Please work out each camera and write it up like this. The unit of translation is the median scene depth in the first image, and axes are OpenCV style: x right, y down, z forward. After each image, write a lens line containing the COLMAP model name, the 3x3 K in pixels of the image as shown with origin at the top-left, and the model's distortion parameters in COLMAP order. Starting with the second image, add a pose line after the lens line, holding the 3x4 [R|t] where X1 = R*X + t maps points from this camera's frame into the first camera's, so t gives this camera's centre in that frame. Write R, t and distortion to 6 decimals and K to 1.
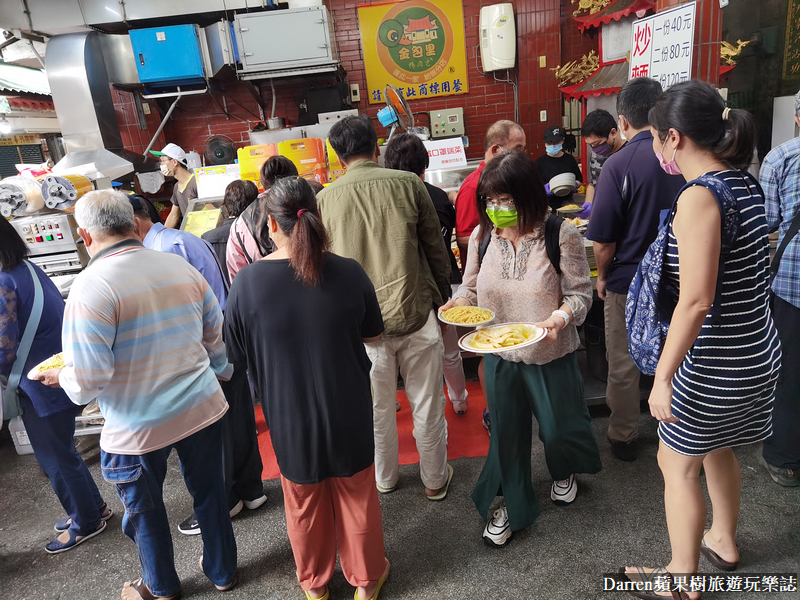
lens RADIAL K [[557.8, 0, 400.0], [0, 557.8, 300.0], [0, 0, 1]] dist [0.021520, -0.006033]
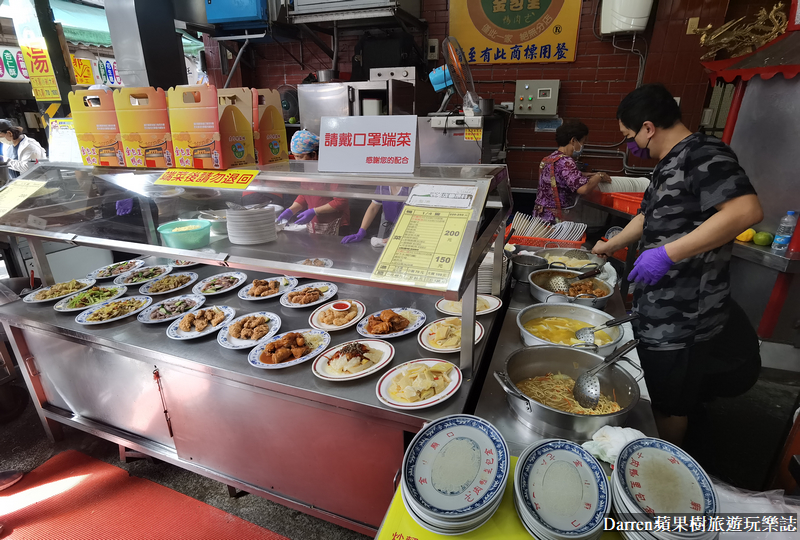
lens RADIAL K [[407.6, 0, 404.5], [0, 407.6, 258.7], [0, 0, 1]] dist [-0.054623, 0.019680]
pose [[0.919354, 0.234641, -0.315803, 0.159460], [-0.206793, 0.971061, 0.119488, -0.138220], [0.334701, -0.044546, 0.941271, 0.433902]]
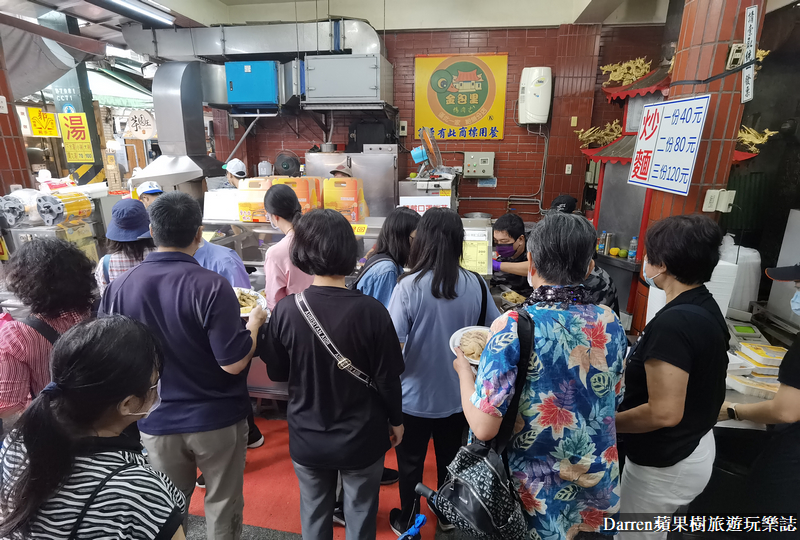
lens RADIAL K [[419.8, 0, 400.0], [0, 419.8, 270.0], [0, 0, 1]] dist [-0.035737, 0.001475]
pose [[0.971919, 0.170104, -0.162595, 0.113043], [-0.169137, 0.985392, 0.019876, -0.105323], [0.163601, 0.008183, 0.986493, 0.159131]]
